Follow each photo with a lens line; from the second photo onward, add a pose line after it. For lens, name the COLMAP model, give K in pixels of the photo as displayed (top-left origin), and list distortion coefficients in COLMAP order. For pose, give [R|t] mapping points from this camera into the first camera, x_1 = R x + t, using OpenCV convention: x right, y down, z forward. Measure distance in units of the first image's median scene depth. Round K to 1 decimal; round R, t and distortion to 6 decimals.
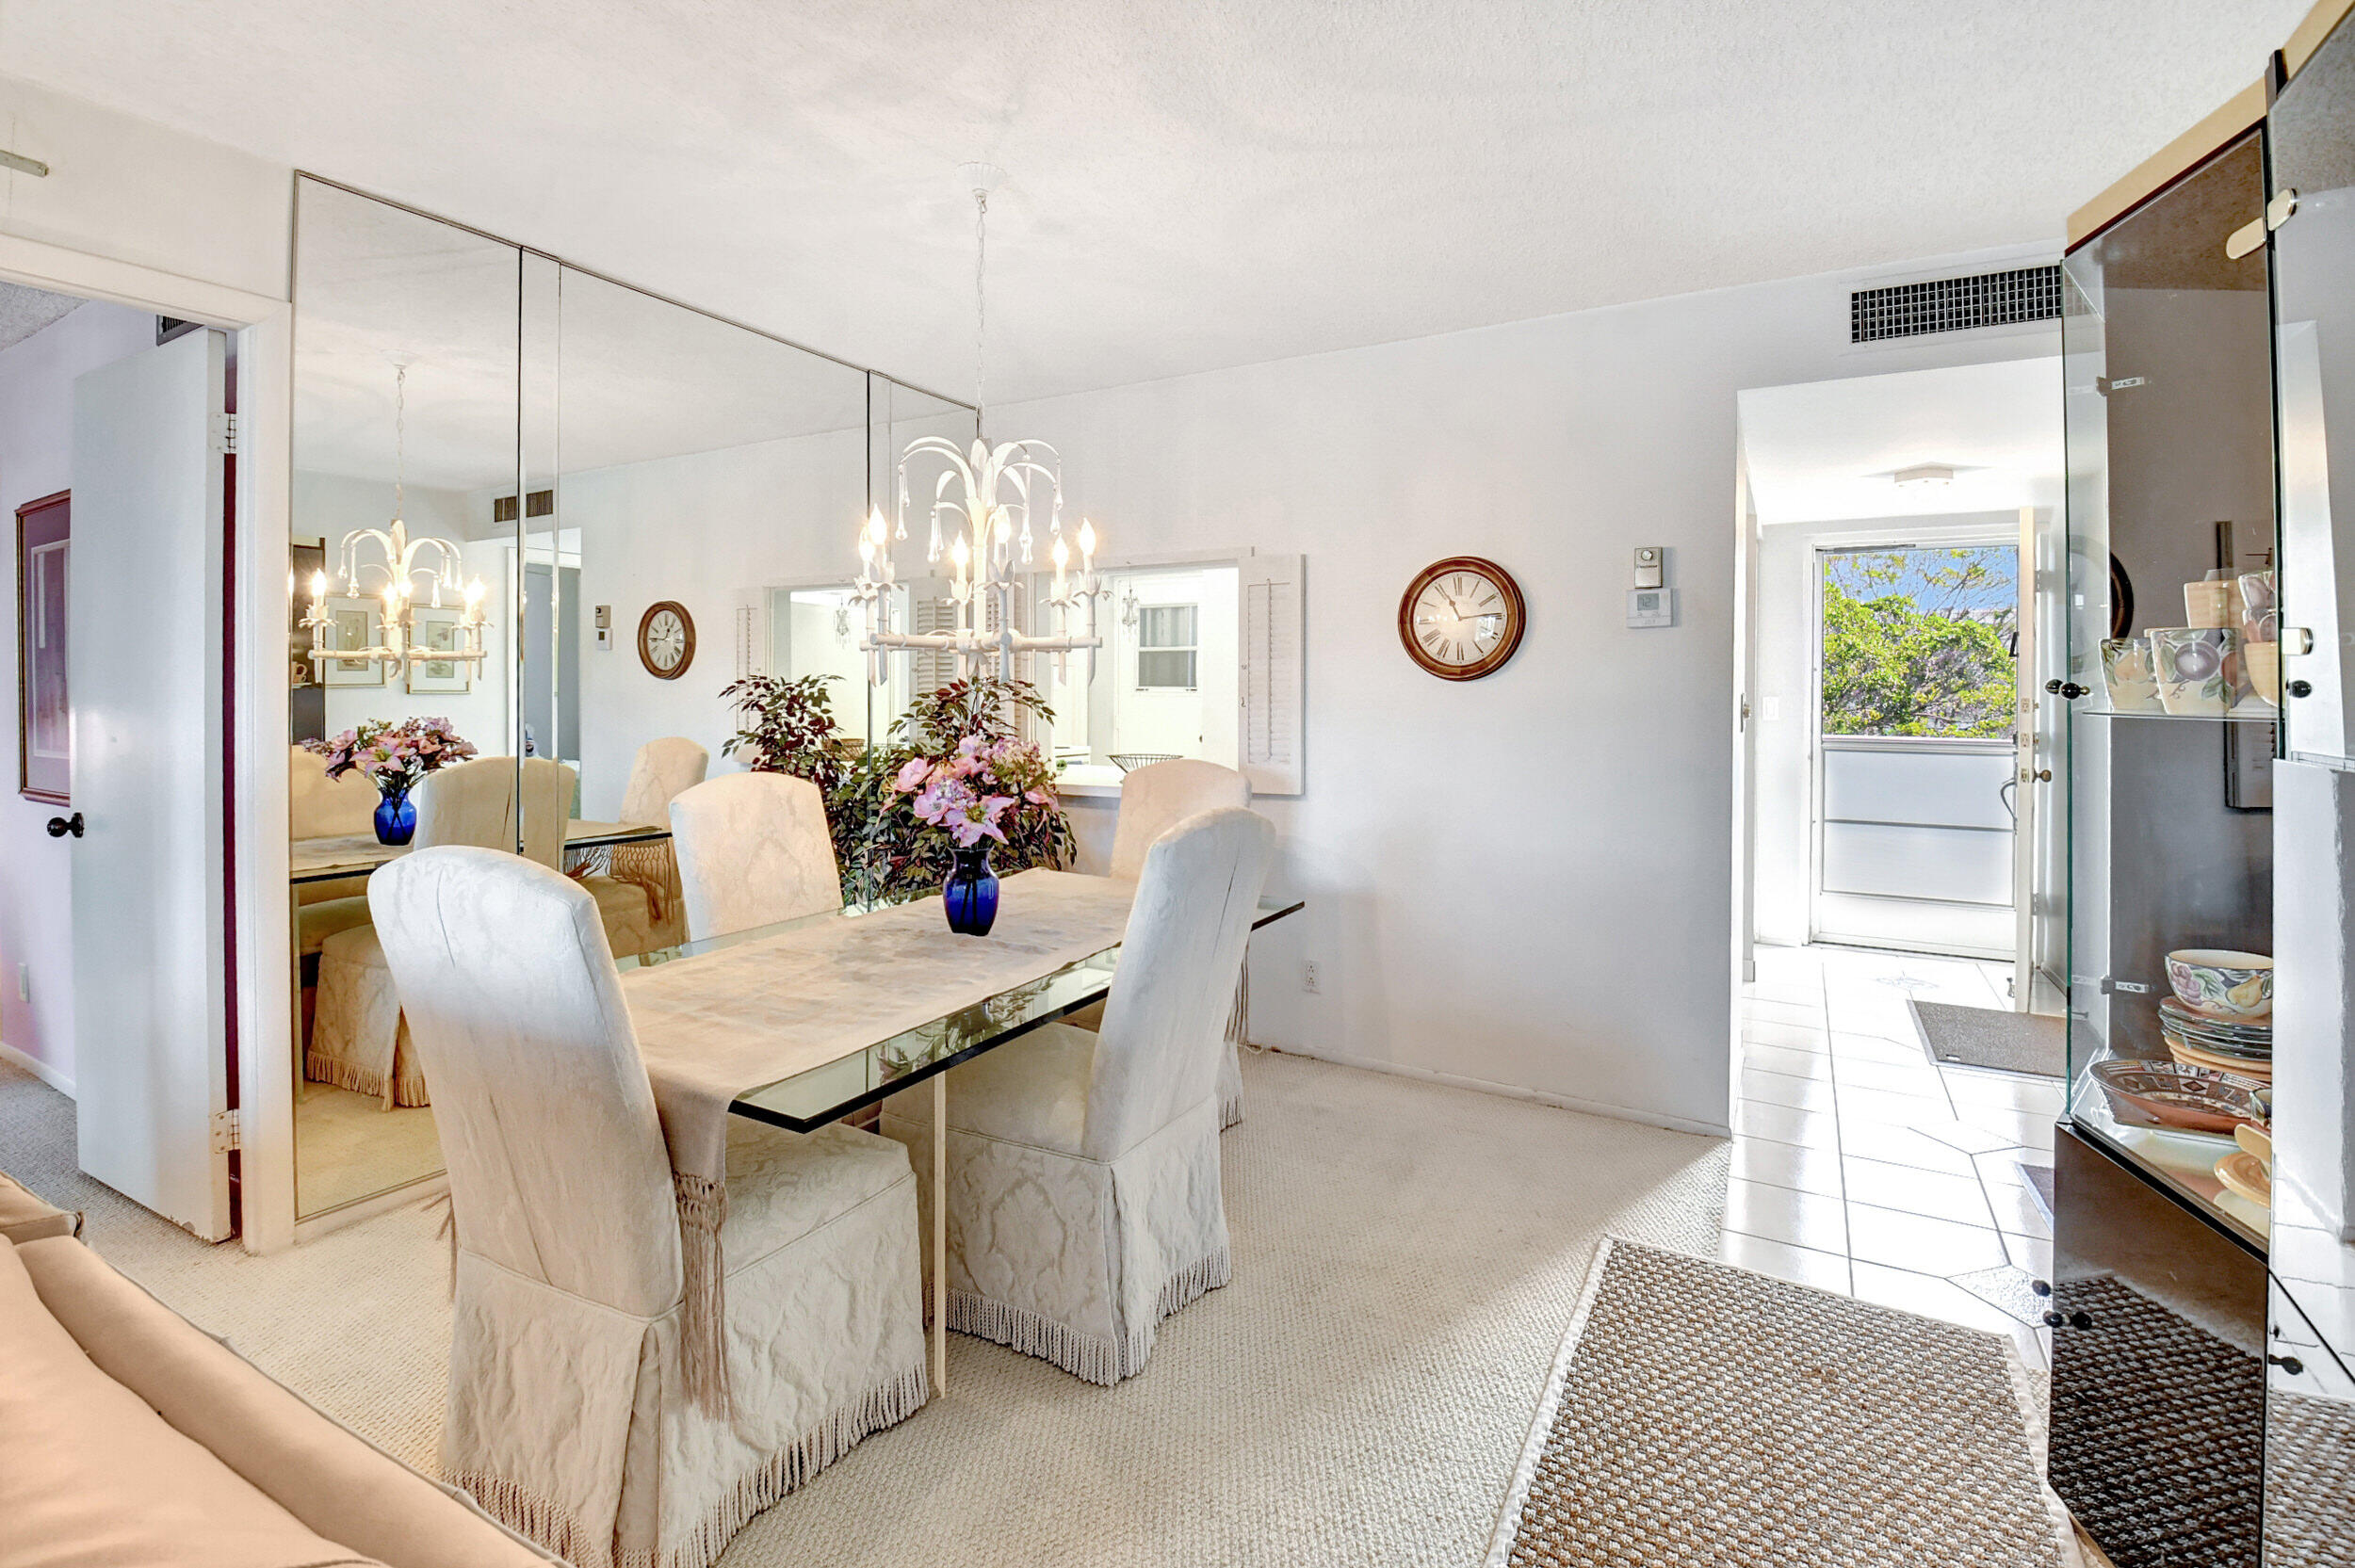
lens RADIAL K [[1080.3, 0, 1178.6], [0, 1080.3, 707.8], [0, 0, 1]] dist [0.000787, -0.014773]
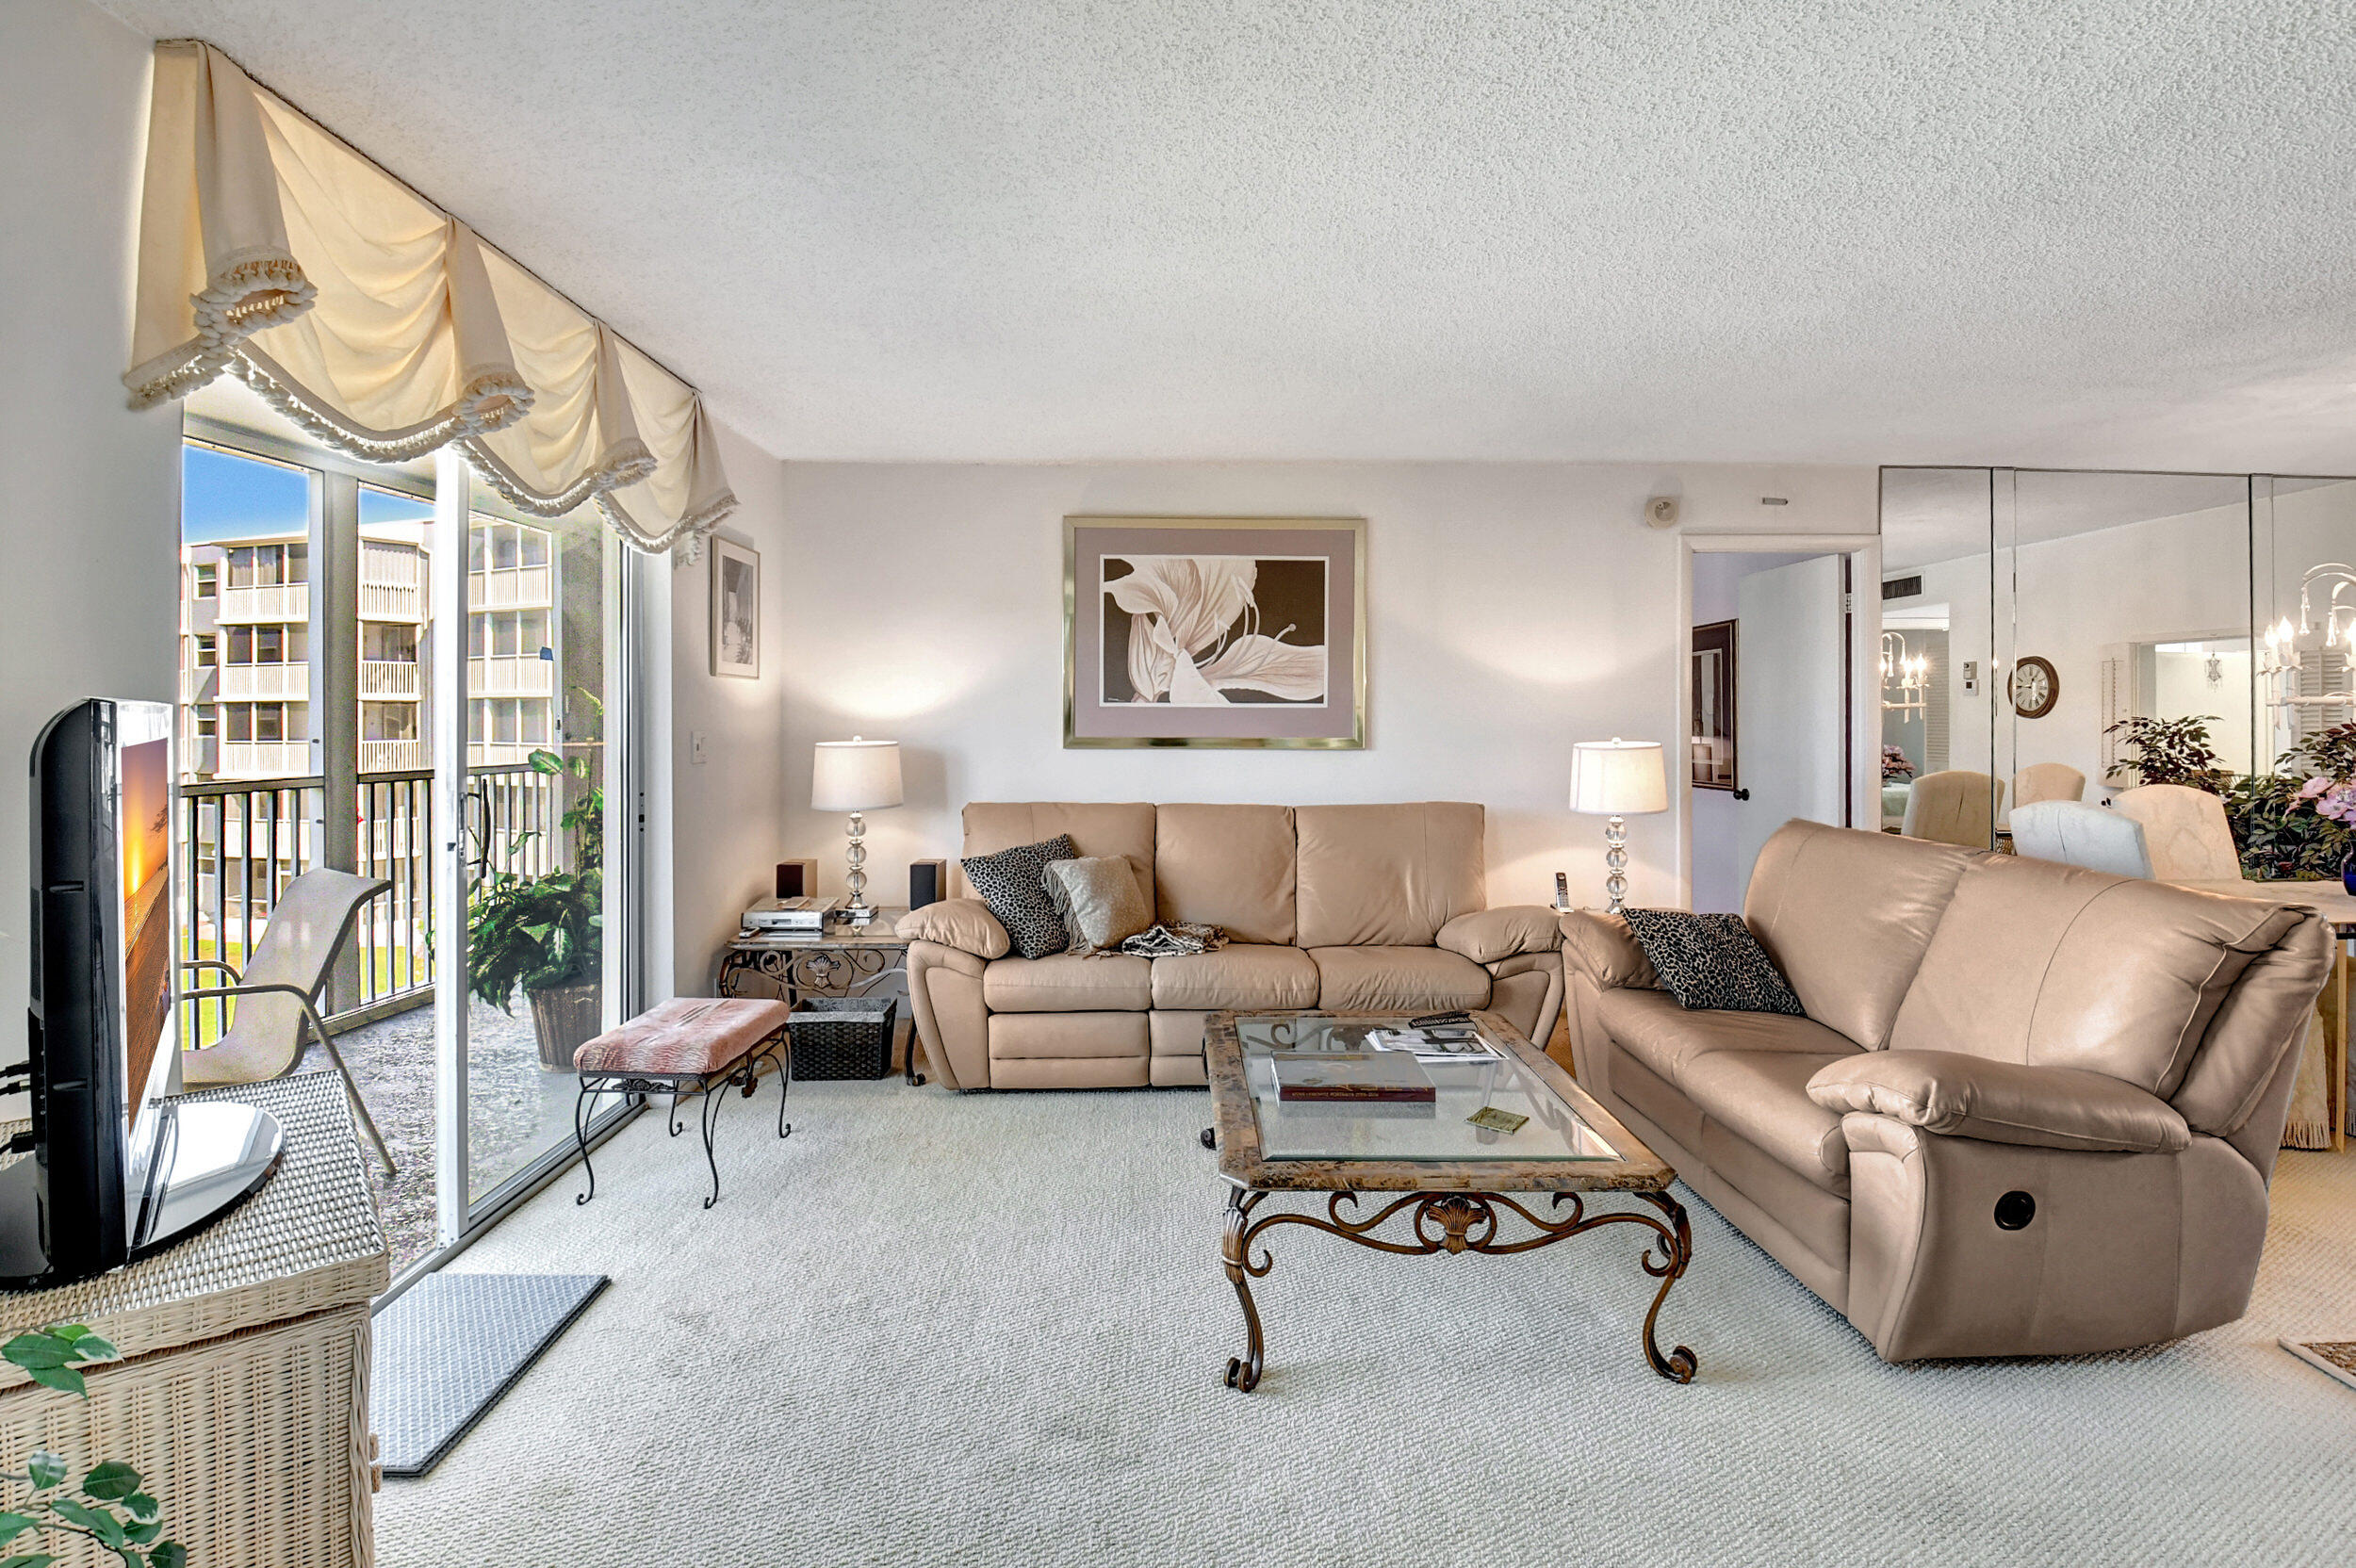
lens RADIAL K [[1080.8, 0, 1179.1], [0, 1080.8, 707.7], [0, 0, 1]] dist [0.000787, -0.014773]
pose [[0.514477, -0.010802, -0.857436, 0.121808], [-0.013550, 0.999693, -0.020725, 0.001391], [0.857397, 0.022280, 0.514173, -0.653117]]
